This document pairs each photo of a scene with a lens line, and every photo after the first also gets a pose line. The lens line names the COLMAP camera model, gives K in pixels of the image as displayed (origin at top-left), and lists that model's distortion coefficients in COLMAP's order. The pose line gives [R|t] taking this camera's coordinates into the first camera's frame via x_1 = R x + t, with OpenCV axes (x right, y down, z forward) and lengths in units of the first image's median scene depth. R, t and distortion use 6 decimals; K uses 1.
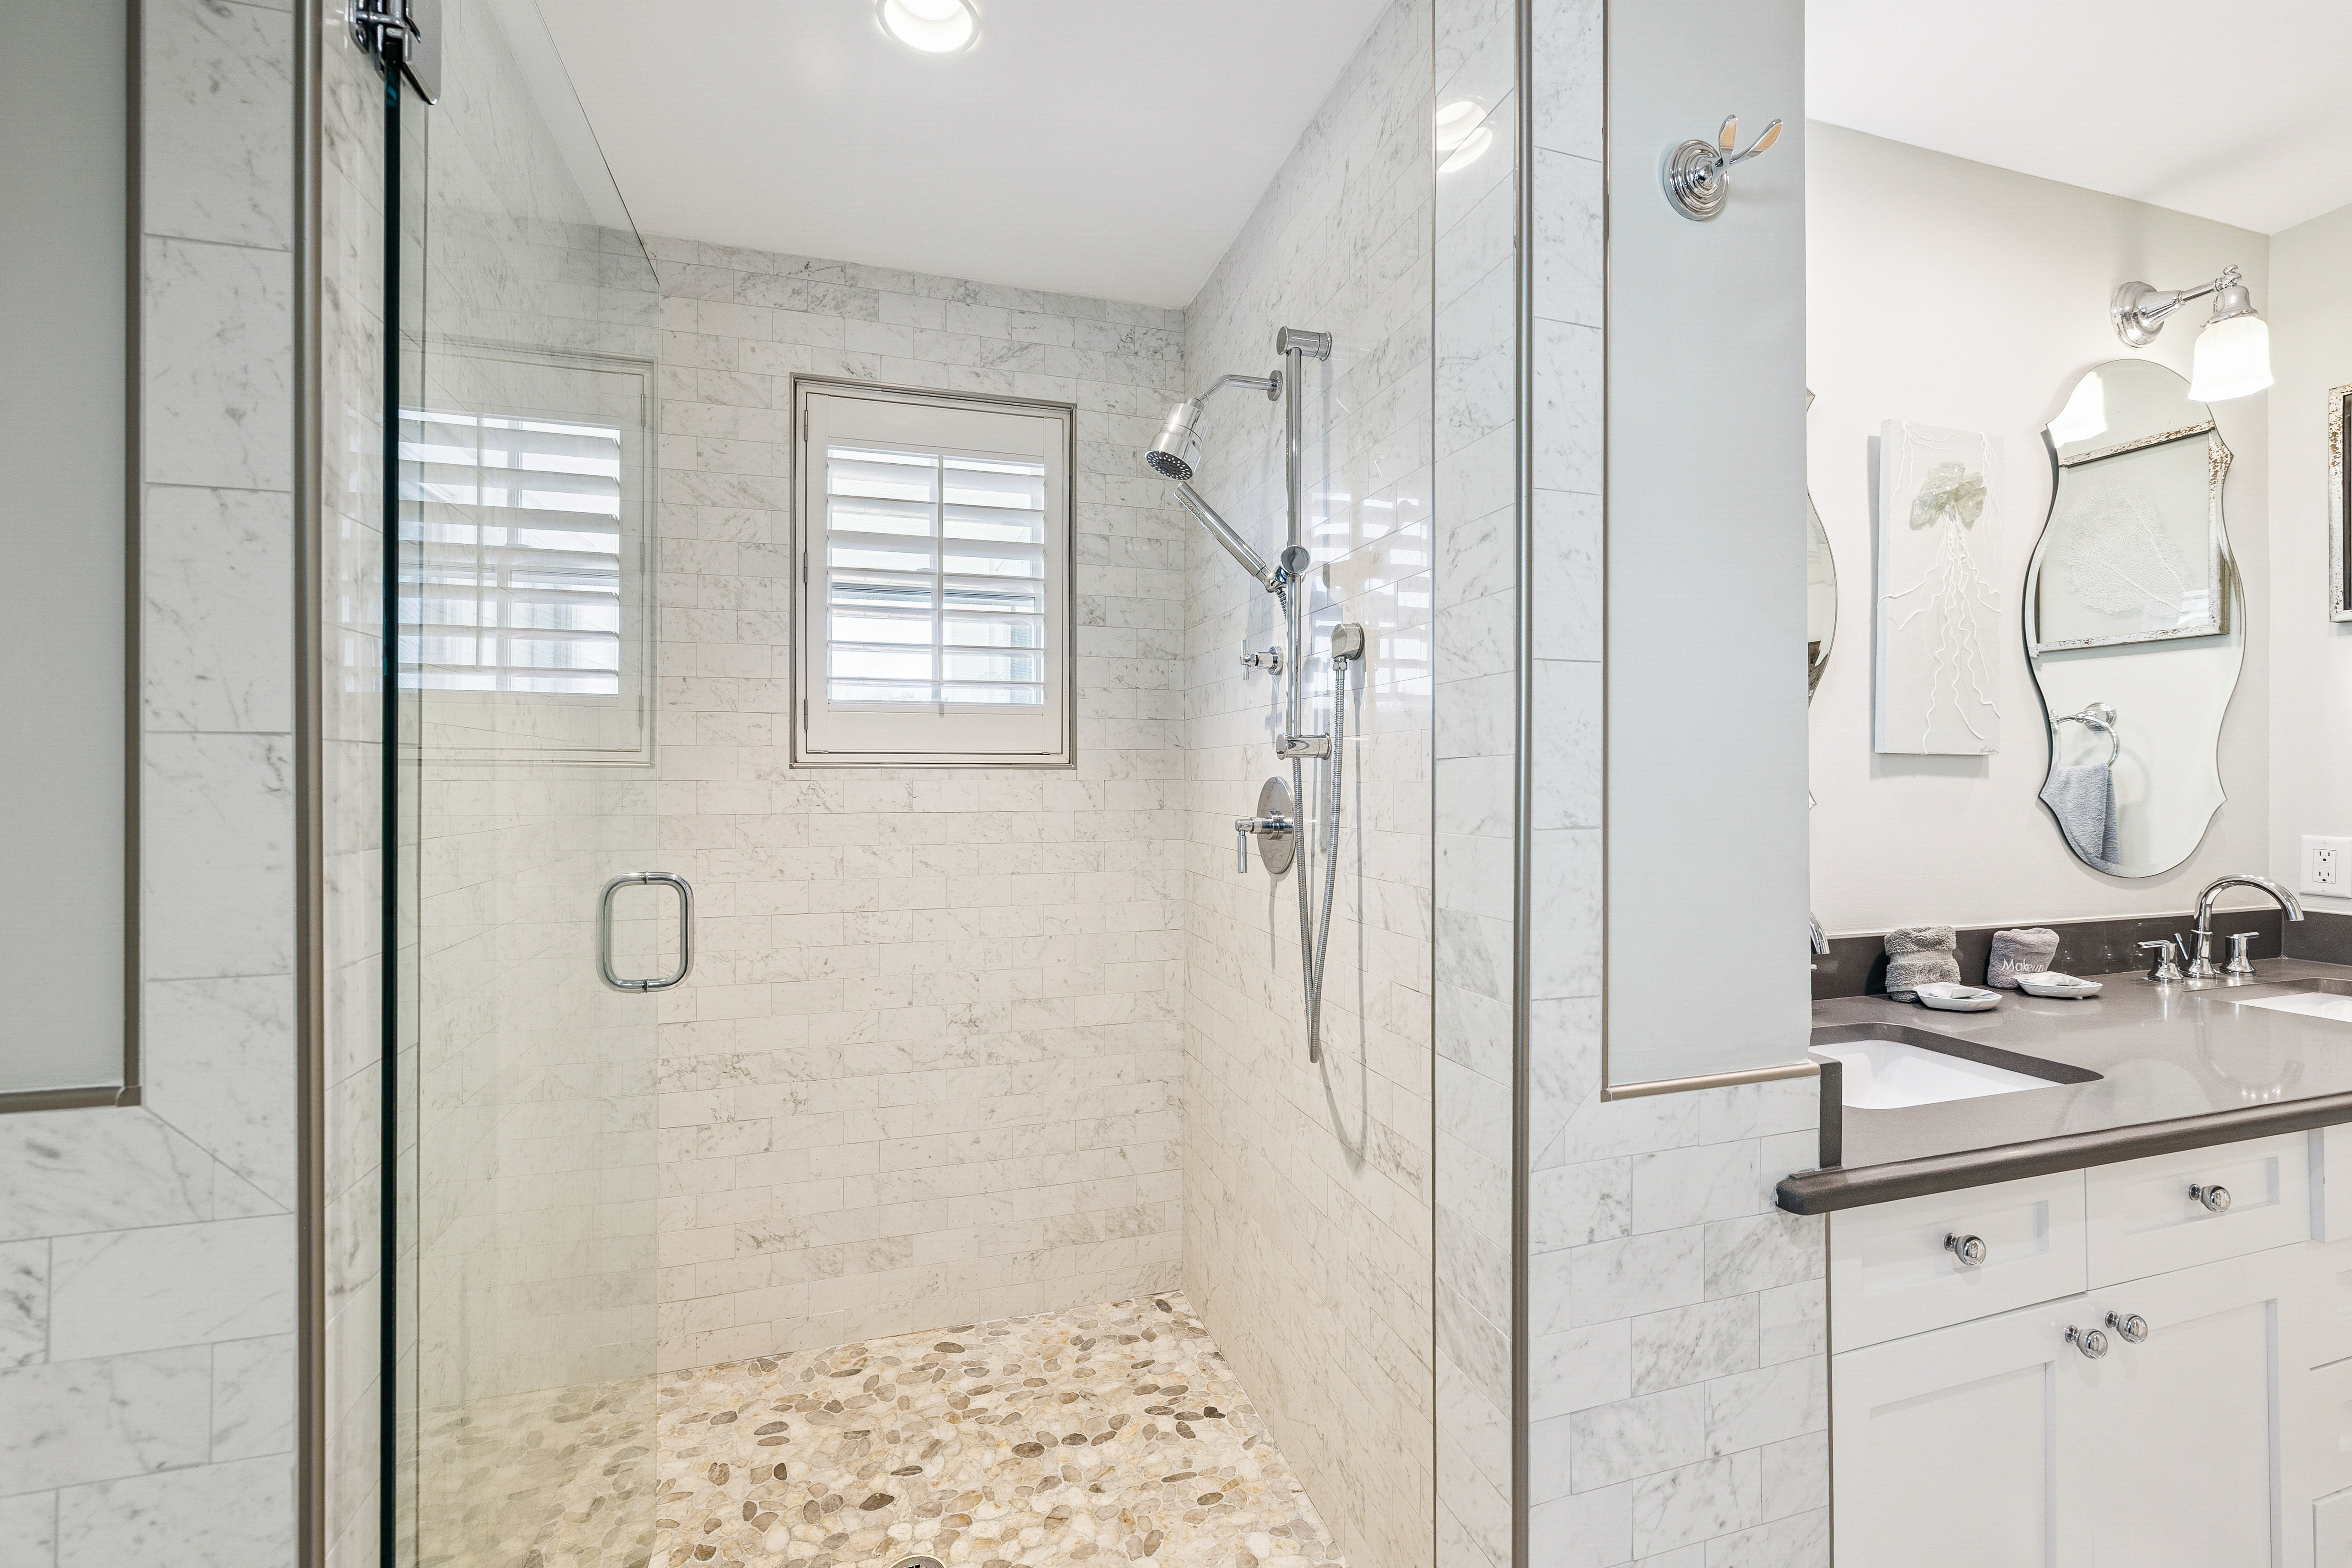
lens RADIAL K [[992.5, 0, 1164.8], [0, 992.5, 776.6], [0, 0, 1]] dist [-0.001389, 0.000086]
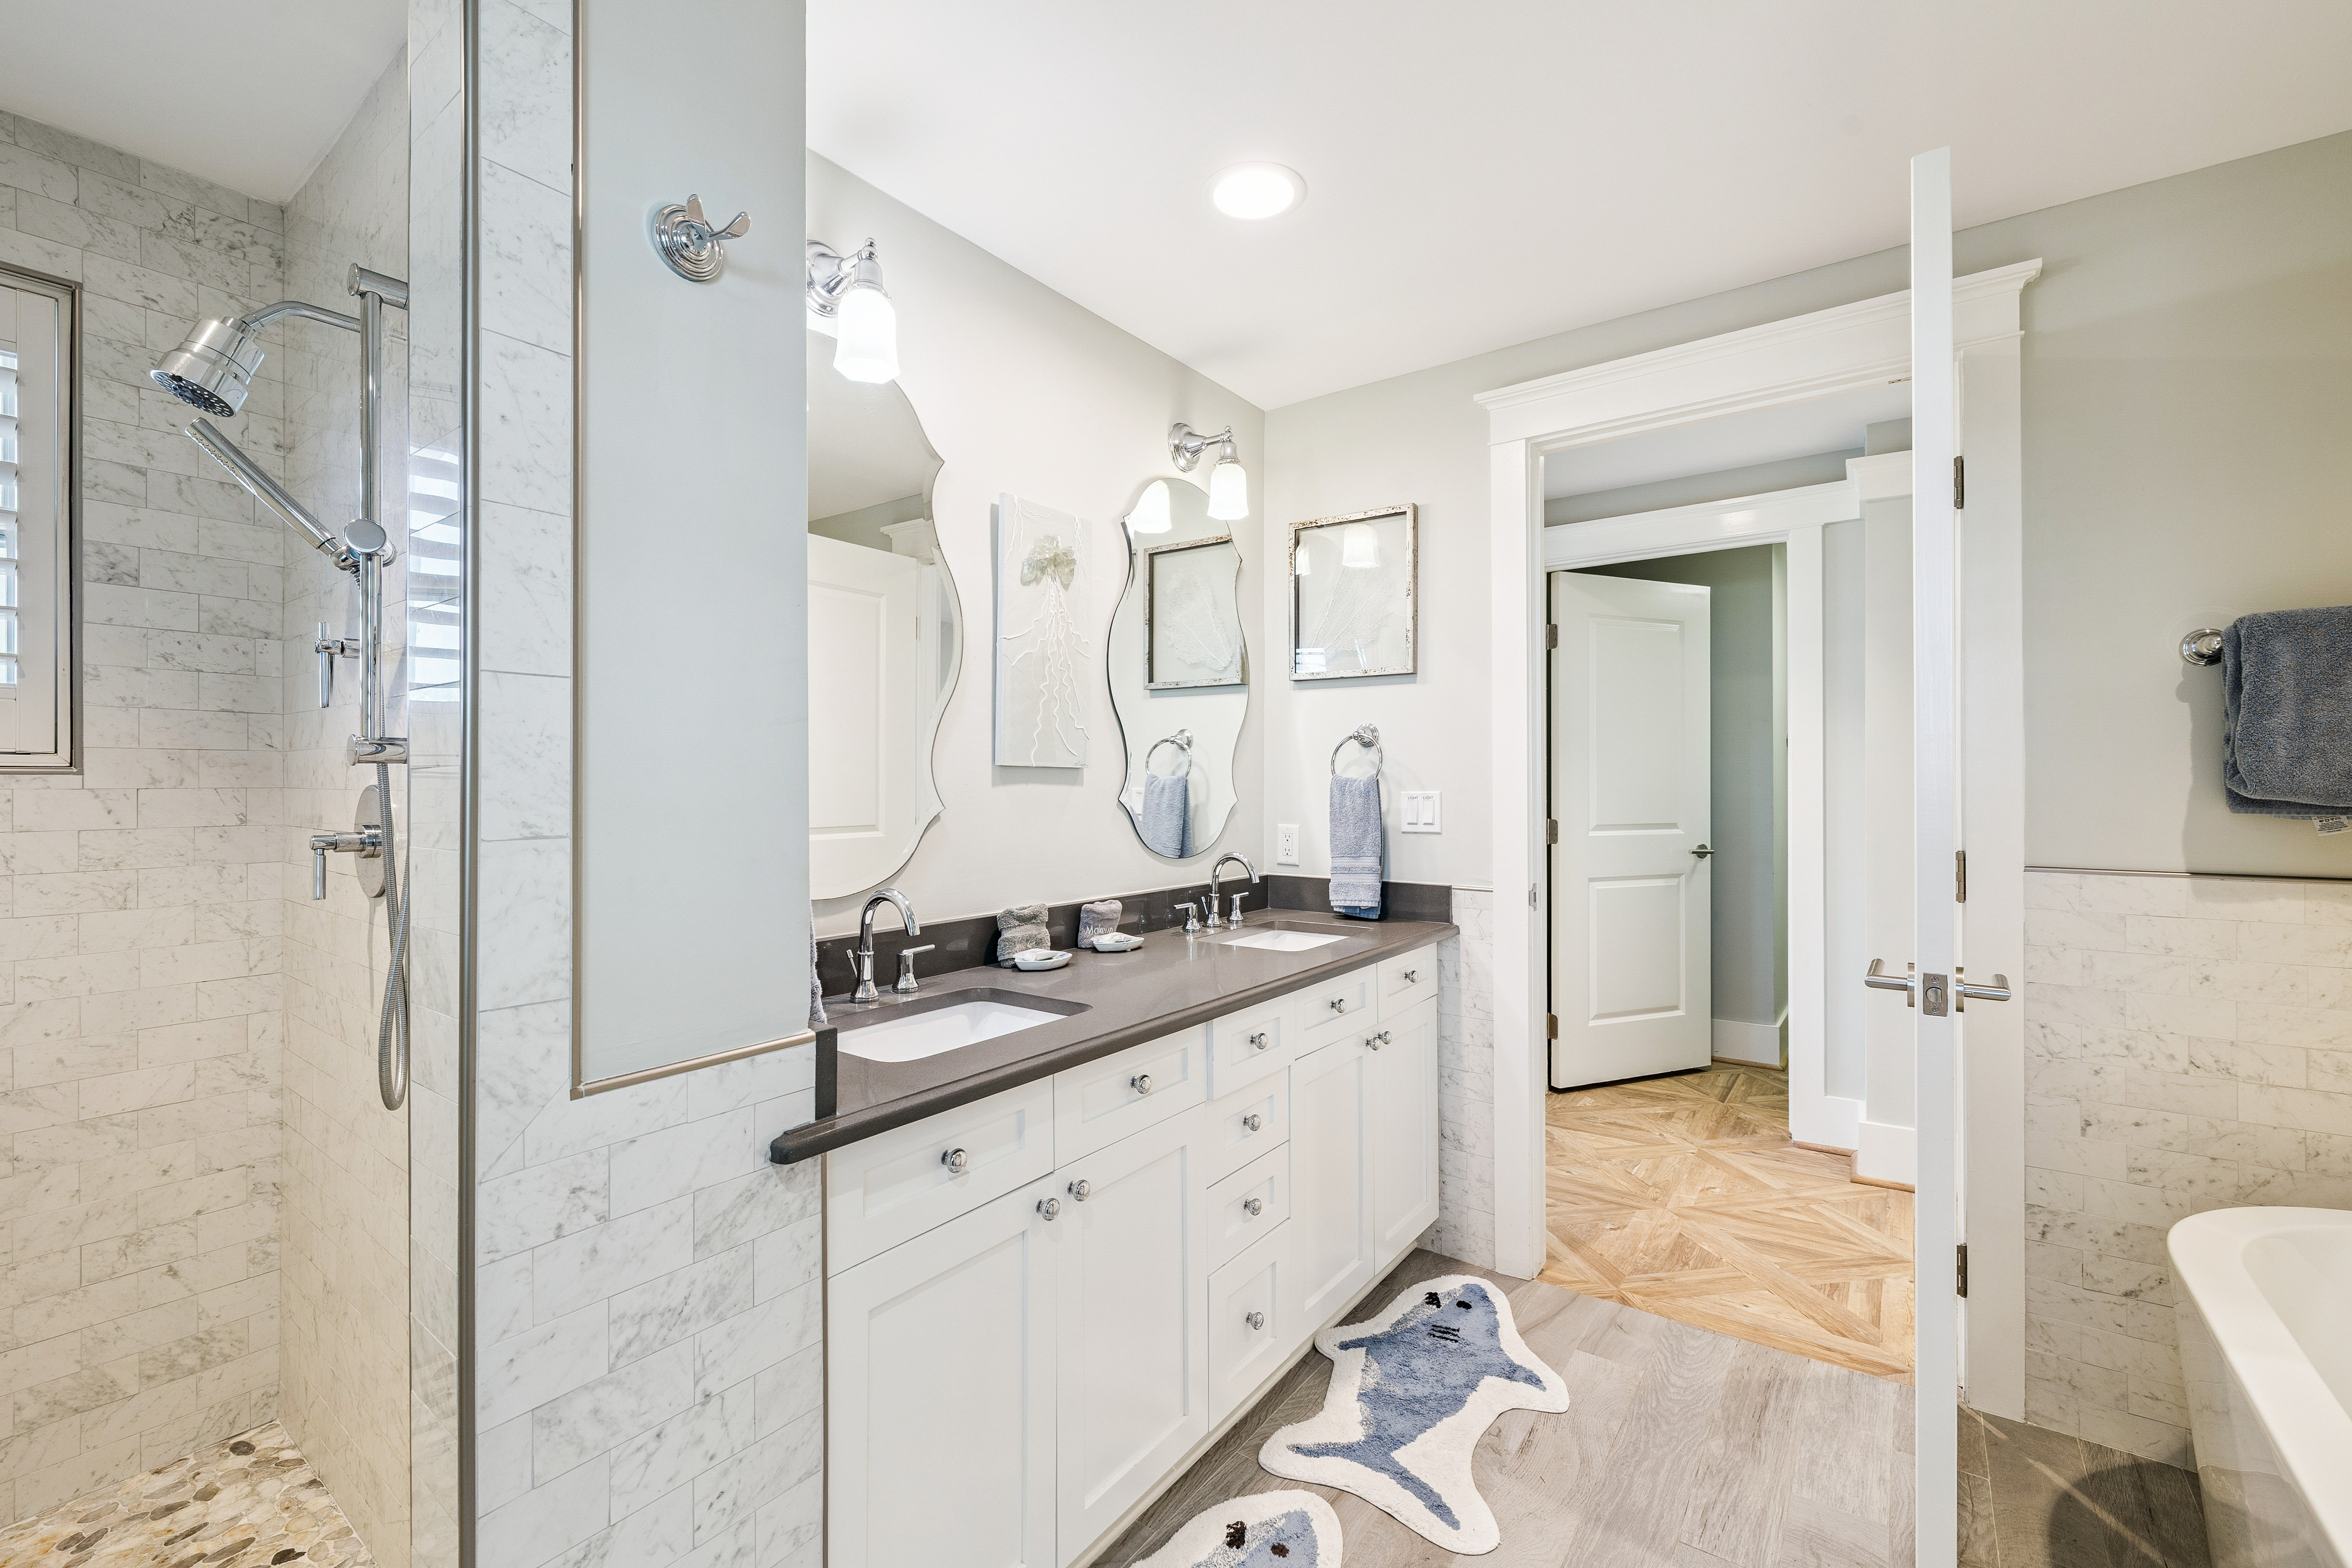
lens RADIAL K [[992.5, 0, 1156.7], [0, 992.5, 784.1], [0, 0, 1]] dist [-0.001389, 0.000086]
pose [[0.805809, -0.000068, 0.592175, 0.148463], [-0.001167, 0.999998, 0.001702, -0.002890], [-0.592174, -0.002062, 0.805808, -0.094243]]
